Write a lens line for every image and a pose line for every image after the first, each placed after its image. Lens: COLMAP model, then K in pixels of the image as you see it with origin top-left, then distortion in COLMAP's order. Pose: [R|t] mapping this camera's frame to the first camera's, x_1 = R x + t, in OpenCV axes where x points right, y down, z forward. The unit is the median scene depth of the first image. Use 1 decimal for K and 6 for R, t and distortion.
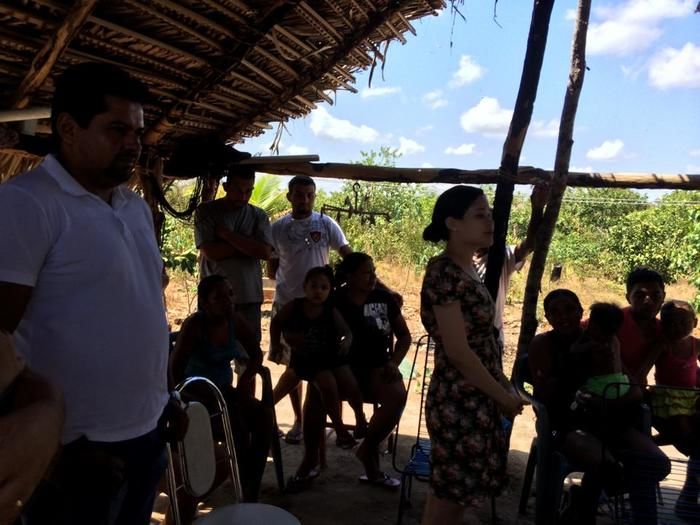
lens RADIAL K [[575.6, 0, 351.3], [0, 575.6, 270.7], [0, 0, 1]] dist [0.070963, -0.099765]
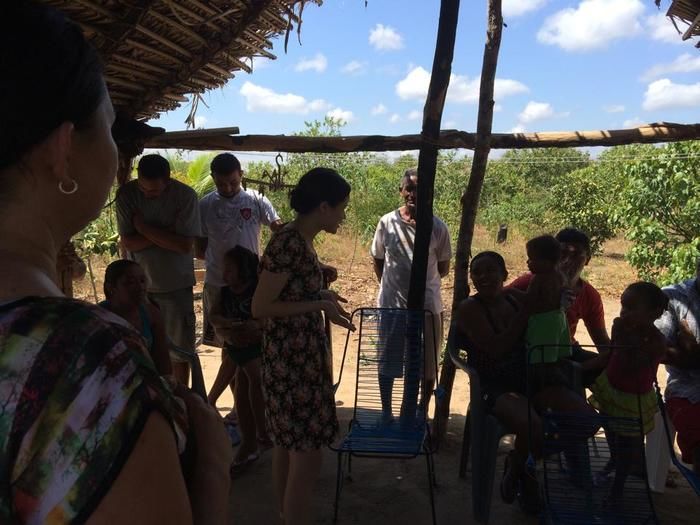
lens RADIAL K [[575.6, 0, 351.3], [0, 575.6, 270.7], [0, 0, 1]] dist [0.070963, -0.099765]
pose [[0.995229, -0.064068, 0.073583, 0.042521], [0.060365, 0.996847, 0.051498, -0.002950], [-0.076650, -0.046811, 0.995959, 0.026550]]
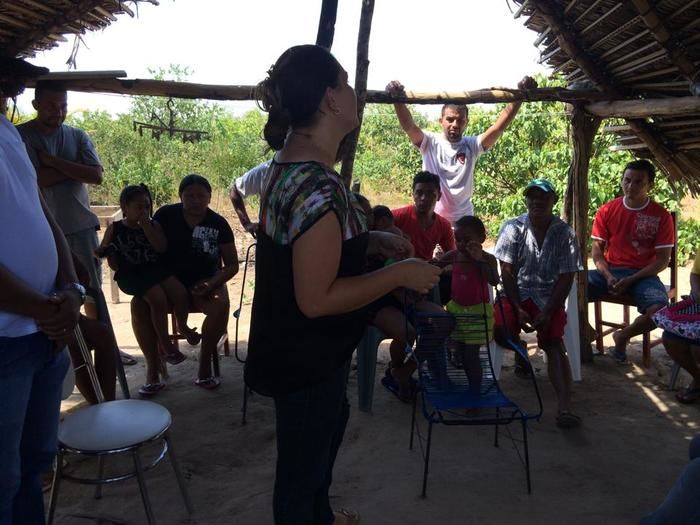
lens RADIAL K [[577.2, 0, 351.2], [0, 577.2, 269.0], [0, 0, 1]] dist [0.064385, -0.083626]
pose [[0.942497, -0.100756, 0.318665, -0.044685], [0.059768, 0.988918, 0.135904, 0.018442], [-0.328827, -0.109043, 0.938074, -0.081384]]
